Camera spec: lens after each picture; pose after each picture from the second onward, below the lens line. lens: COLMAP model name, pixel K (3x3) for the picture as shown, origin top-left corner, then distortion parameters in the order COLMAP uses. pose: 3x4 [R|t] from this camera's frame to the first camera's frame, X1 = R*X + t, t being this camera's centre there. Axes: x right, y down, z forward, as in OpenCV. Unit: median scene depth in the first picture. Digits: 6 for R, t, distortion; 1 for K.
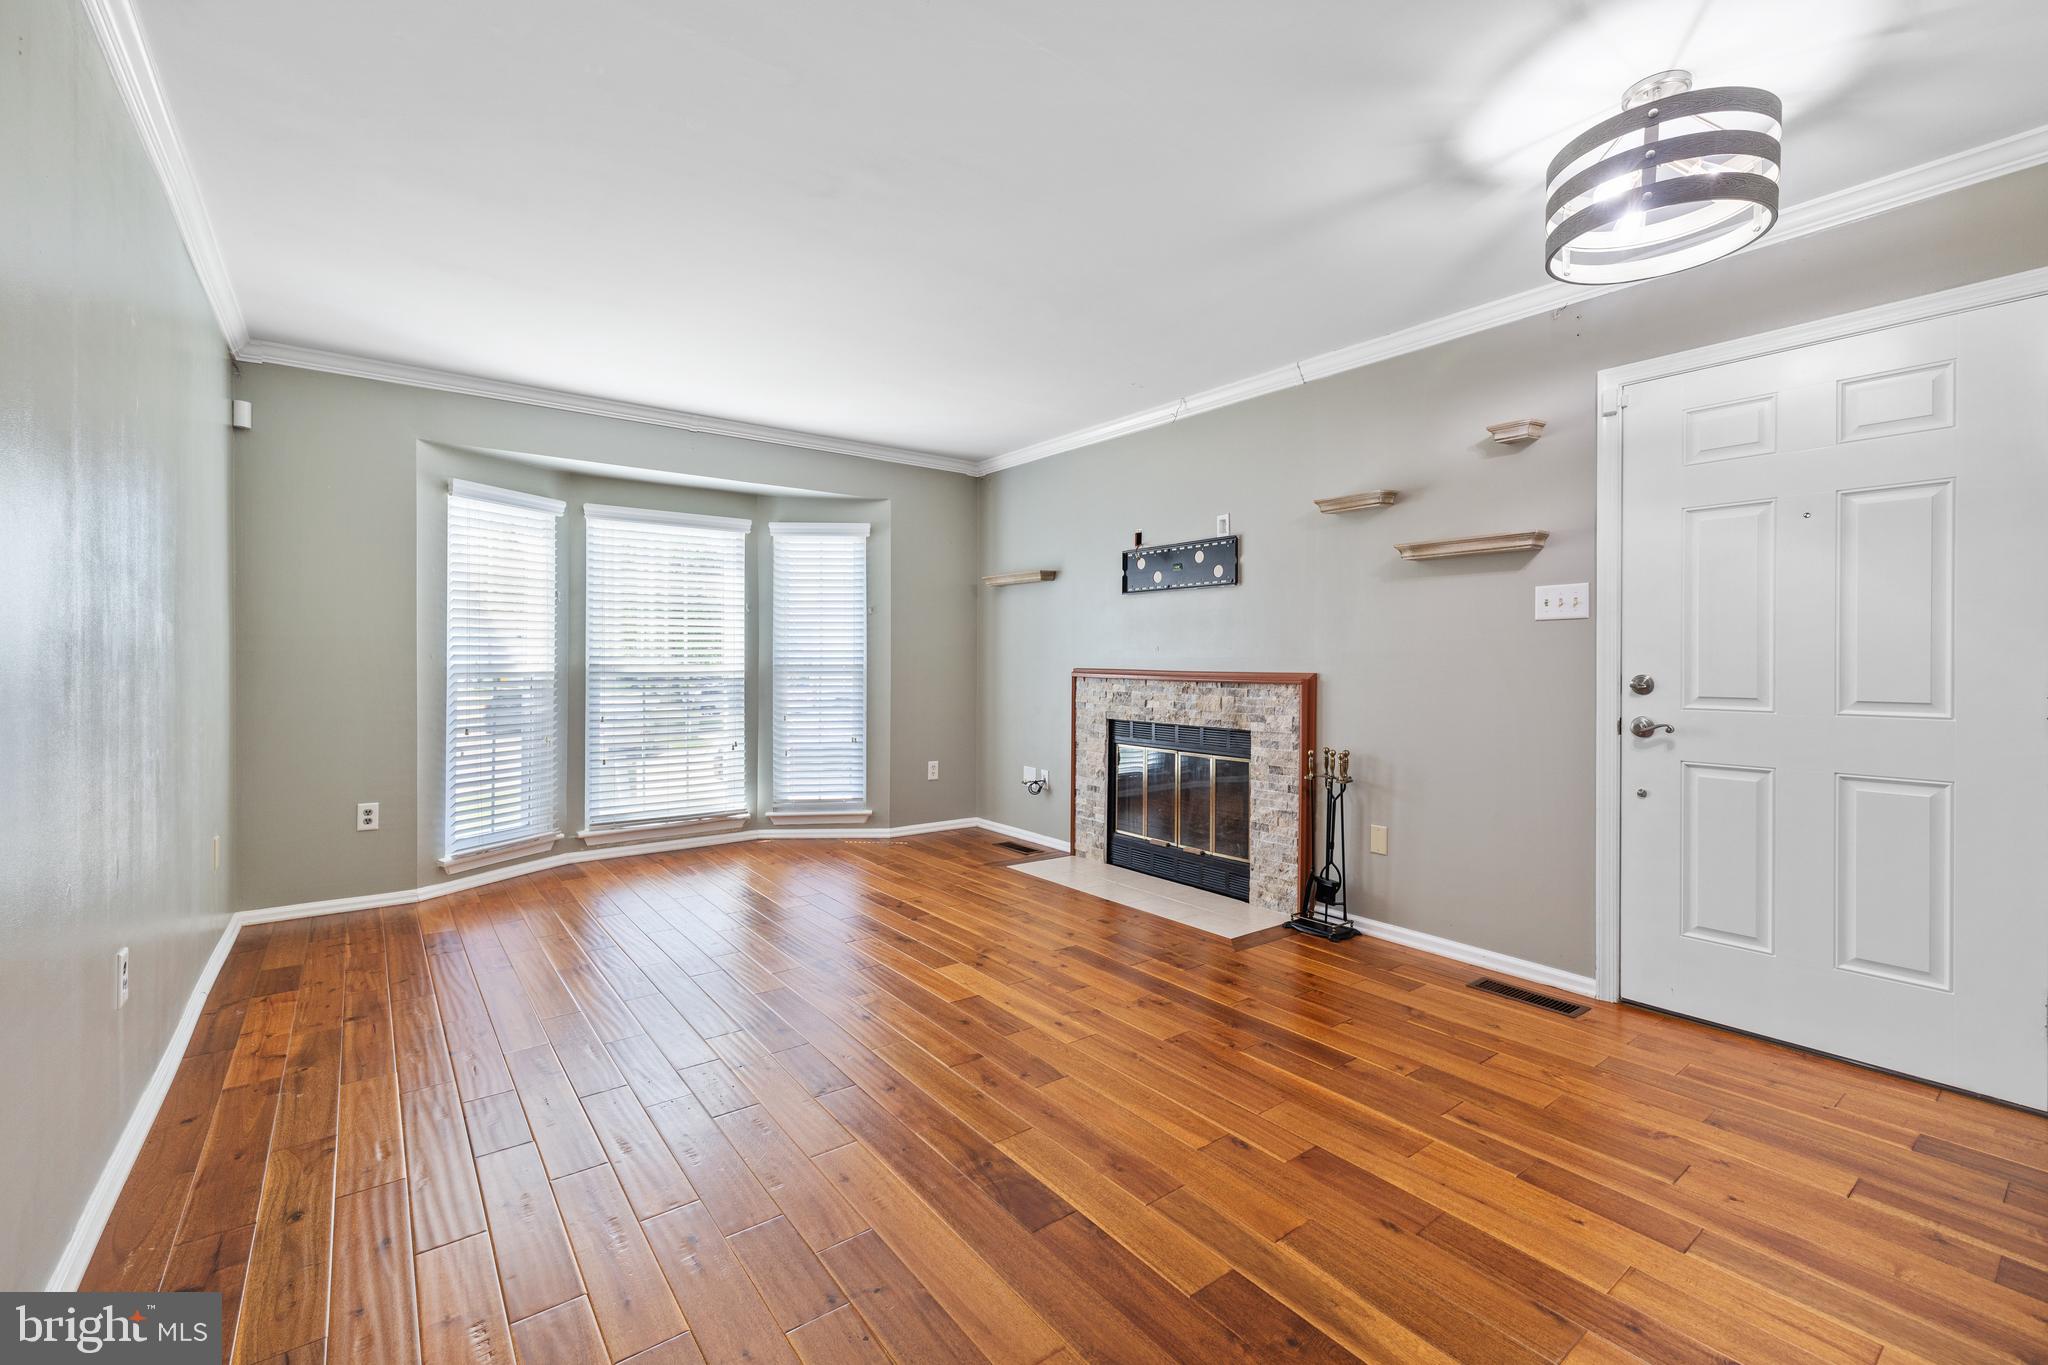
lens RADIAL K [[867.5, 0, 1011.5], [0, 867.5, 667.8], [0, 0, 1]] dist [0.000961, 0.000191]
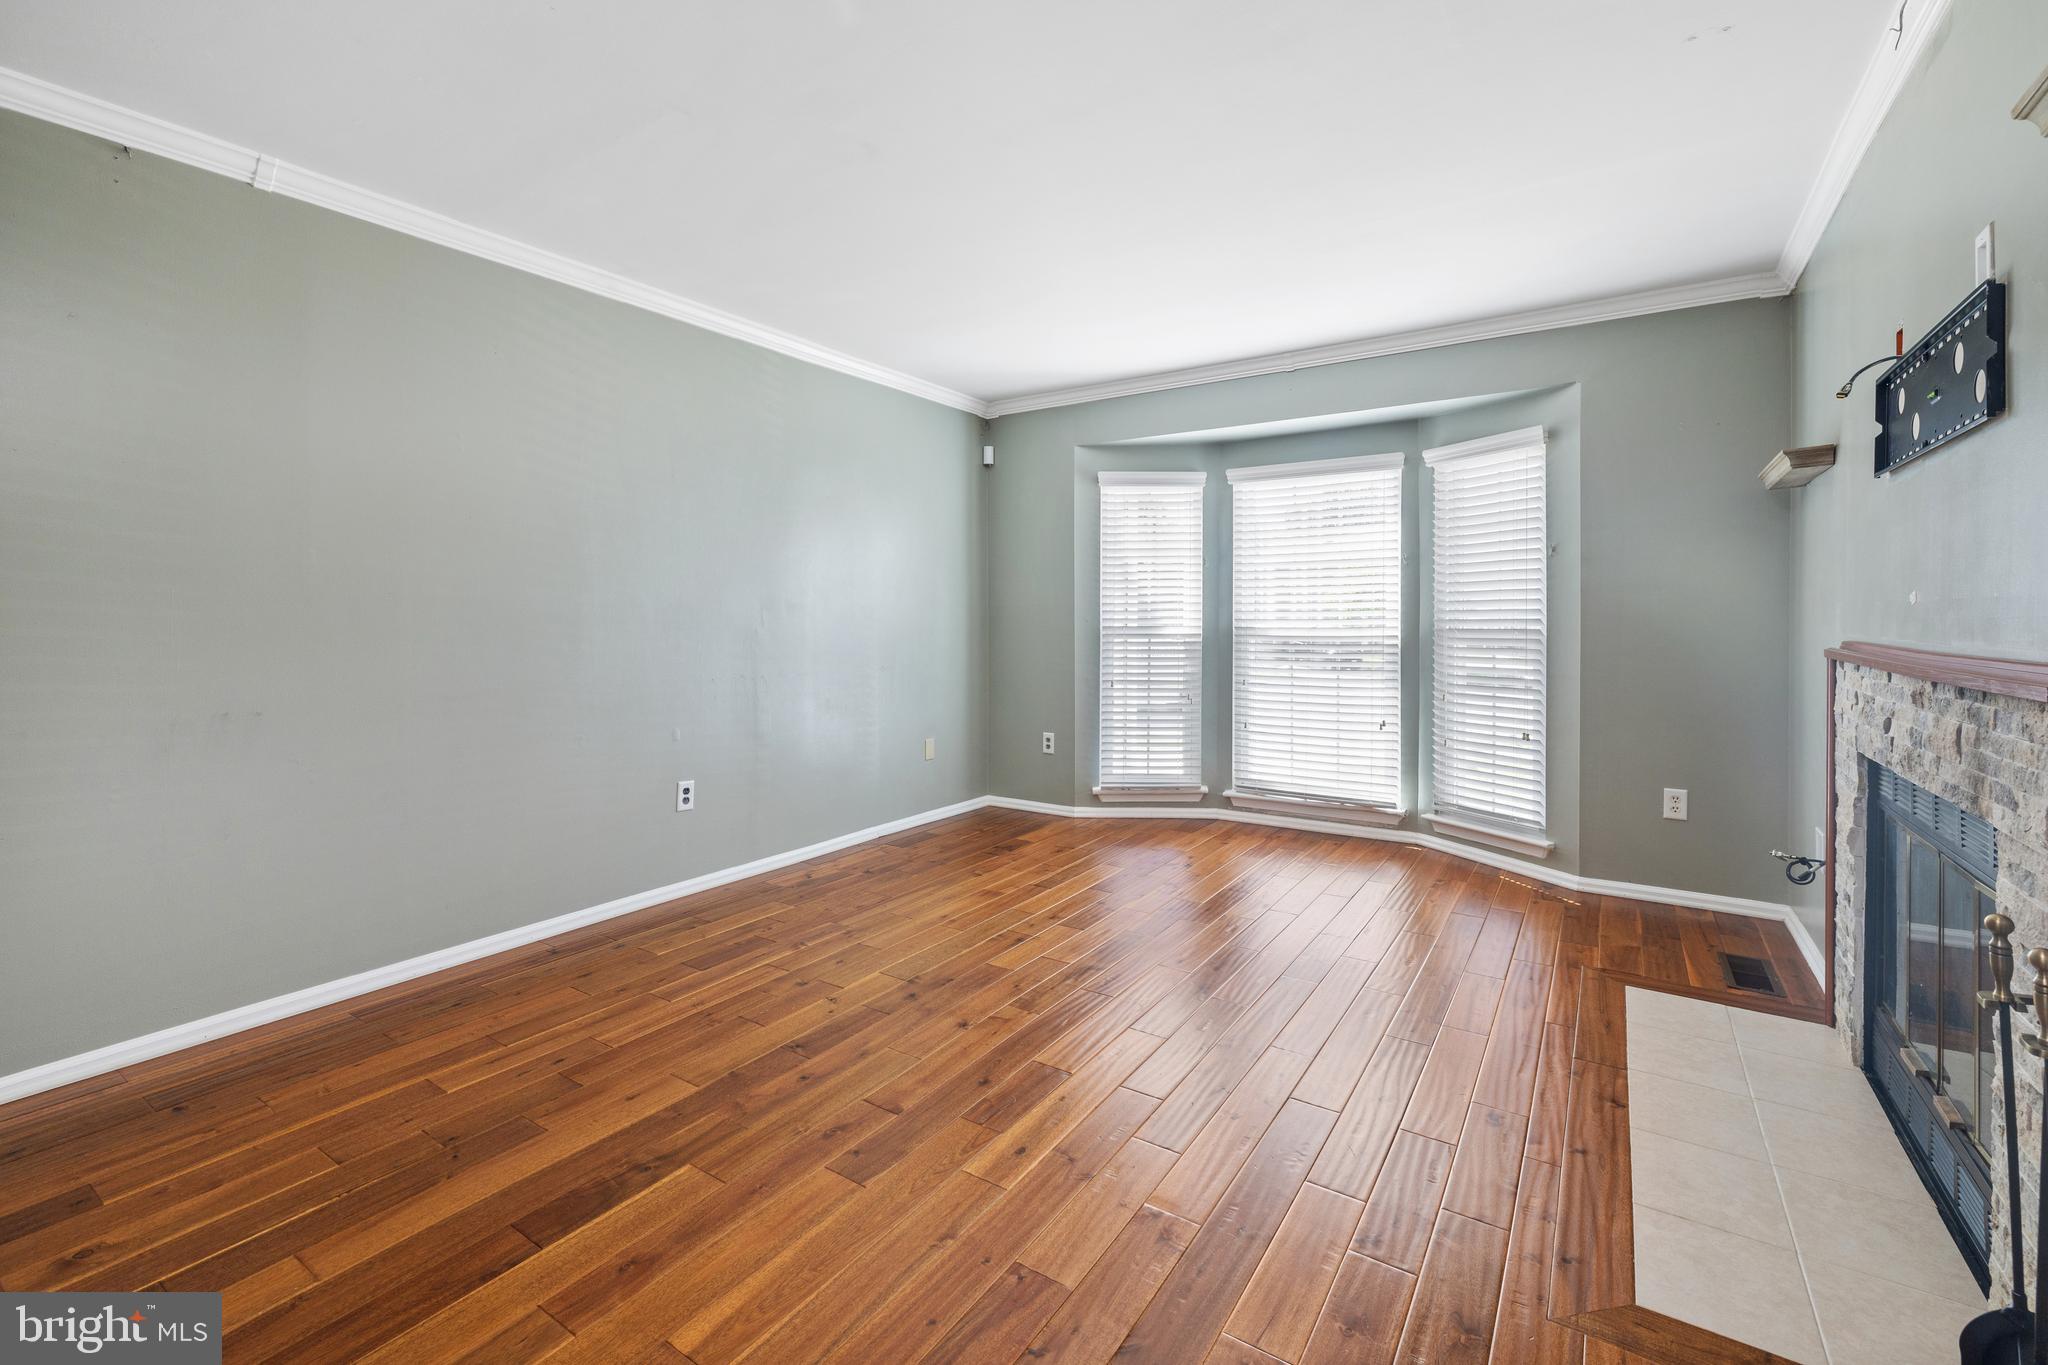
lens RADIAL K [[867.5, 0, 1008.0], [0, 867.5, 627.7], [0, 0, 1]] dist [0.000961, 0.000191]
pose [[0.335066, 0.006047, -0.942175, 0.380226], [-0.006970, 0.999968, 0.003939, -0.005931], [0.942169, 0.005247, 0.335097, 0.408707]]
